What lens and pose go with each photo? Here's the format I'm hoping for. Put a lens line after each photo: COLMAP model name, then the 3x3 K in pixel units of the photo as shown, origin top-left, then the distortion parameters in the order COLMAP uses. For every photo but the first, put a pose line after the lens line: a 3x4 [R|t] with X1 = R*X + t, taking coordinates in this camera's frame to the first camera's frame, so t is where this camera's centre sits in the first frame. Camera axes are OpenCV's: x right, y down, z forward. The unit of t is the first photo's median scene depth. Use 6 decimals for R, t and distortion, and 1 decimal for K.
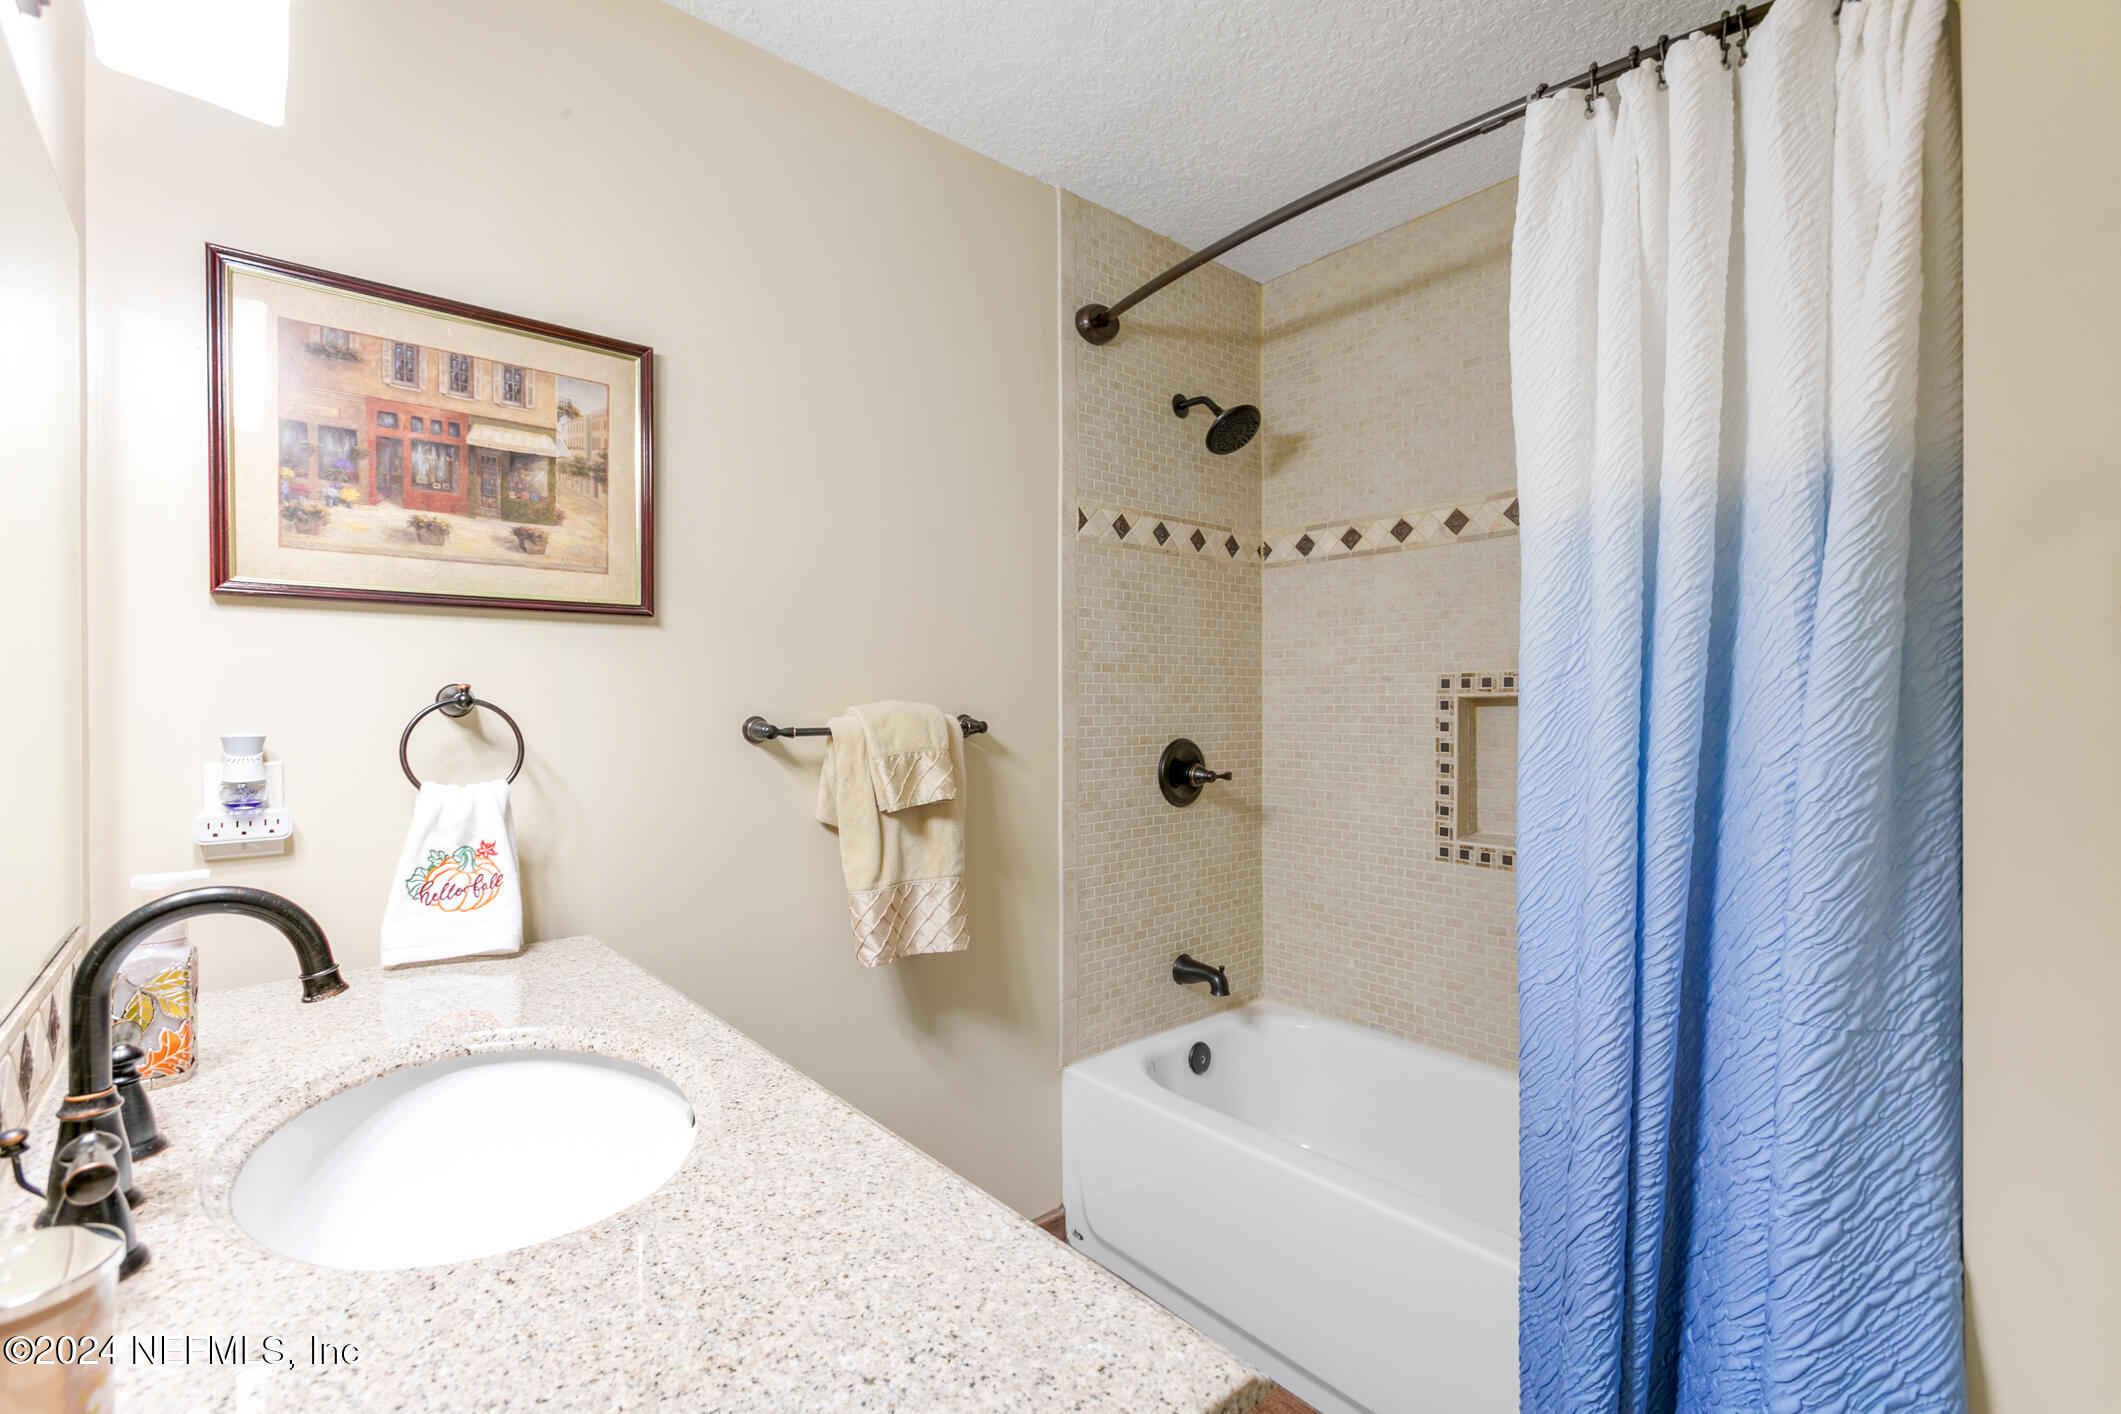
lens RADIAL K [[963.7, 0, 1052.0], [0, 963.7, 717.3], [0, 0, 1]] dist [-0.011192, 0.007358]
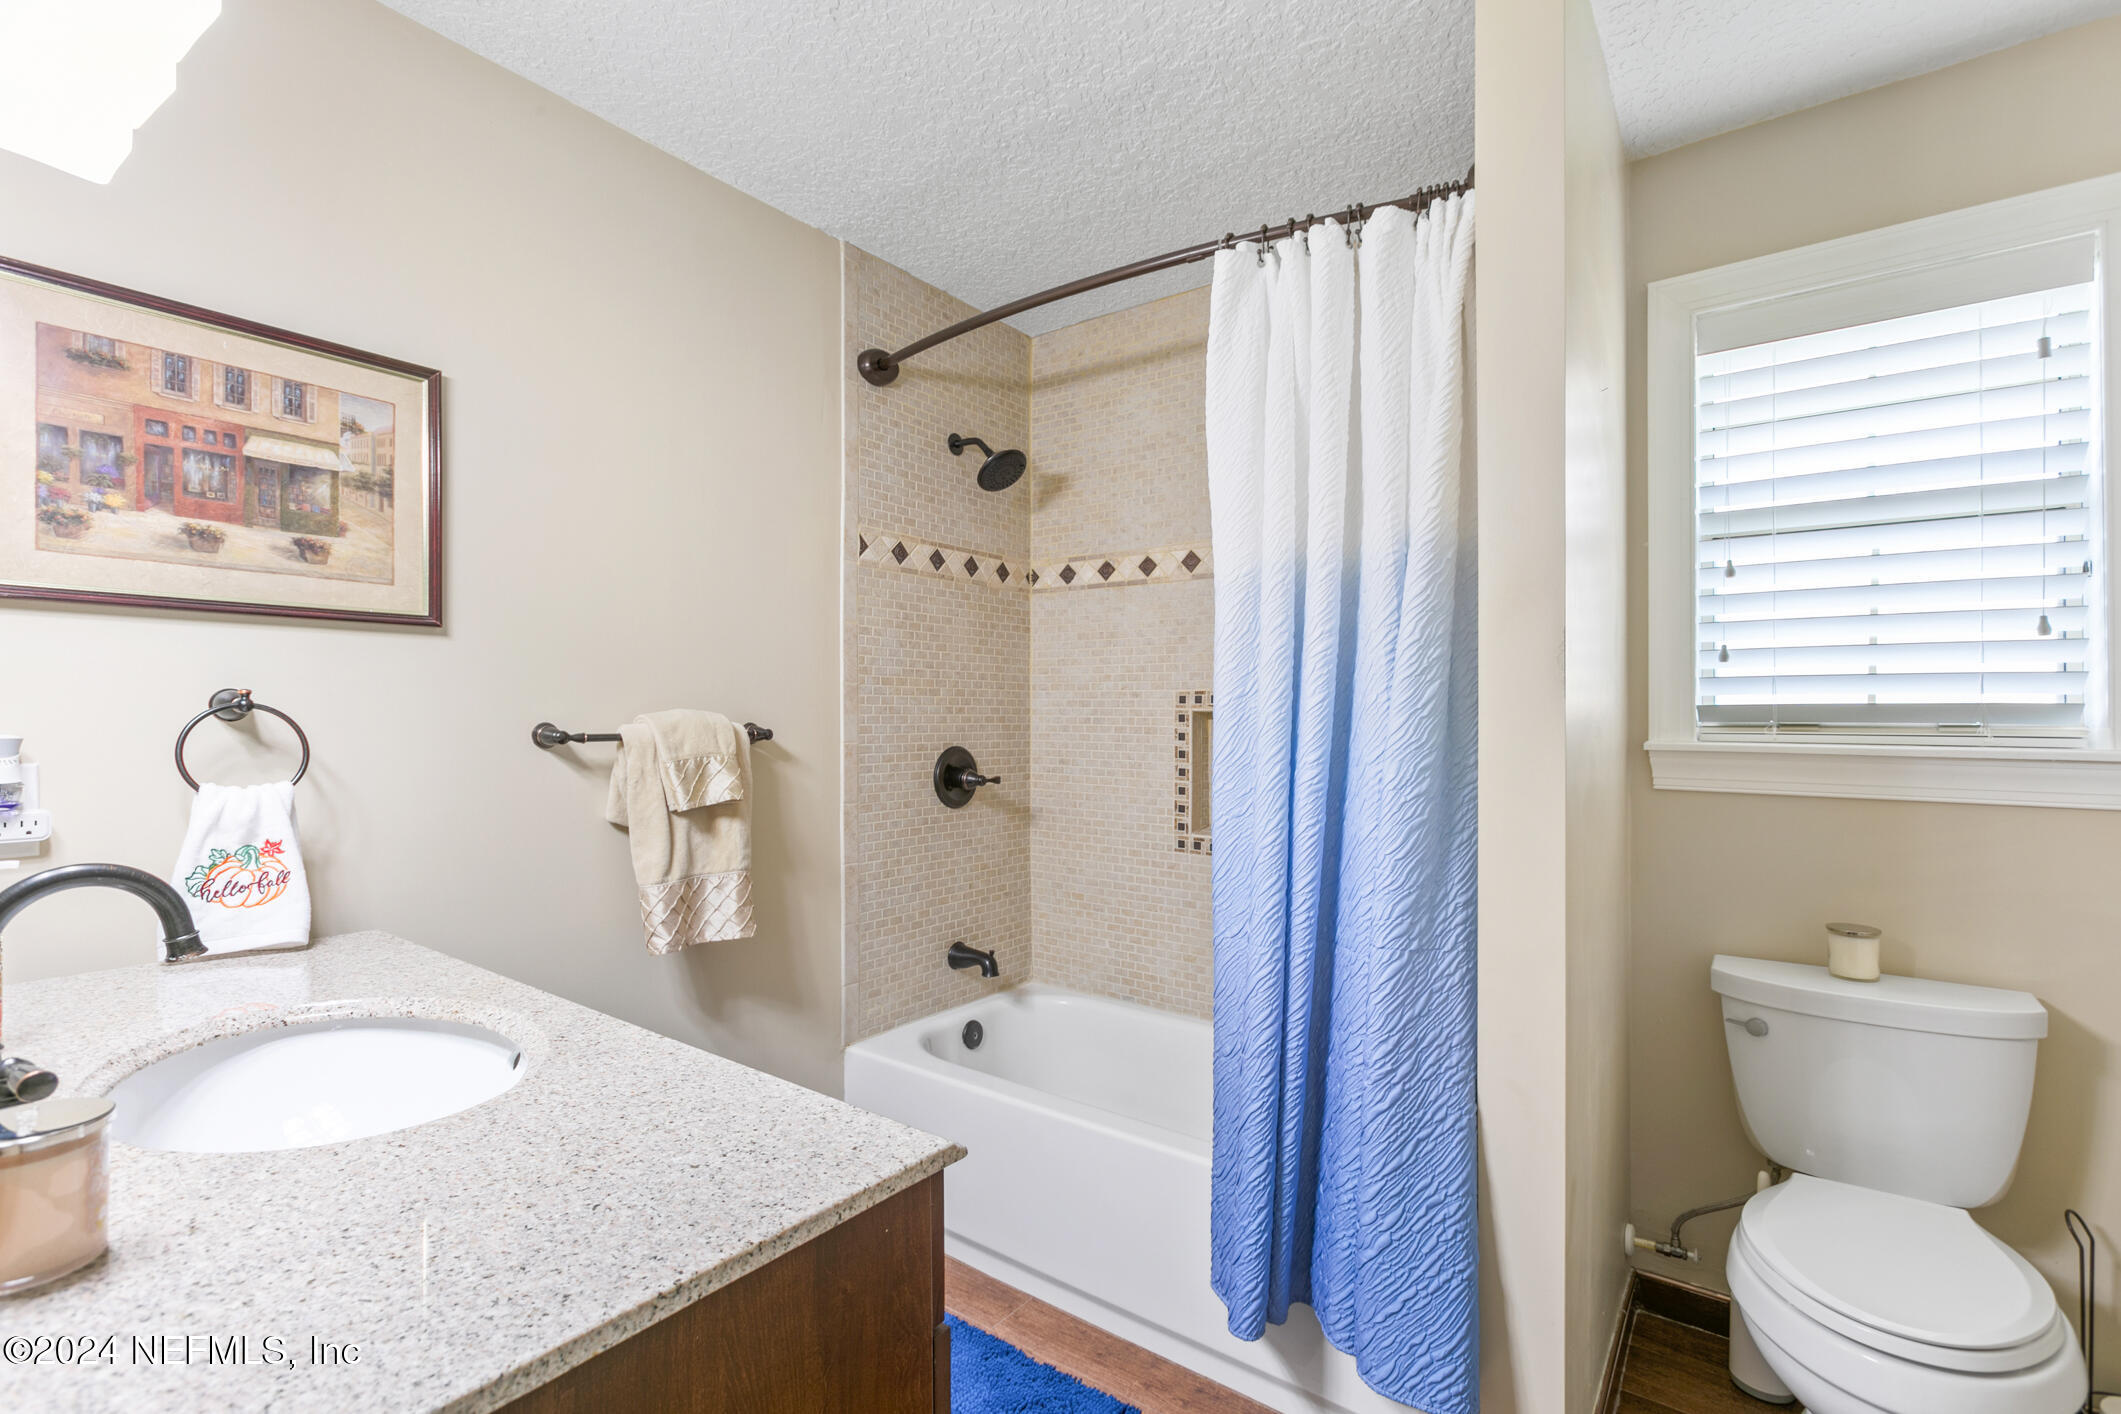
lens RADIAL K [[963.7, 0, 1082.1], [0, 963.7, 744.8], [0, 0, 1]] dist [-0.011192, 0.007358]
pose [[0.969742, 0.002297, 0.244120, 0.009978], [-0.006659, 0.999833, 0.017045, 0.001500], [-0.244040, -0.018155, 0.969595, -0.215100]]
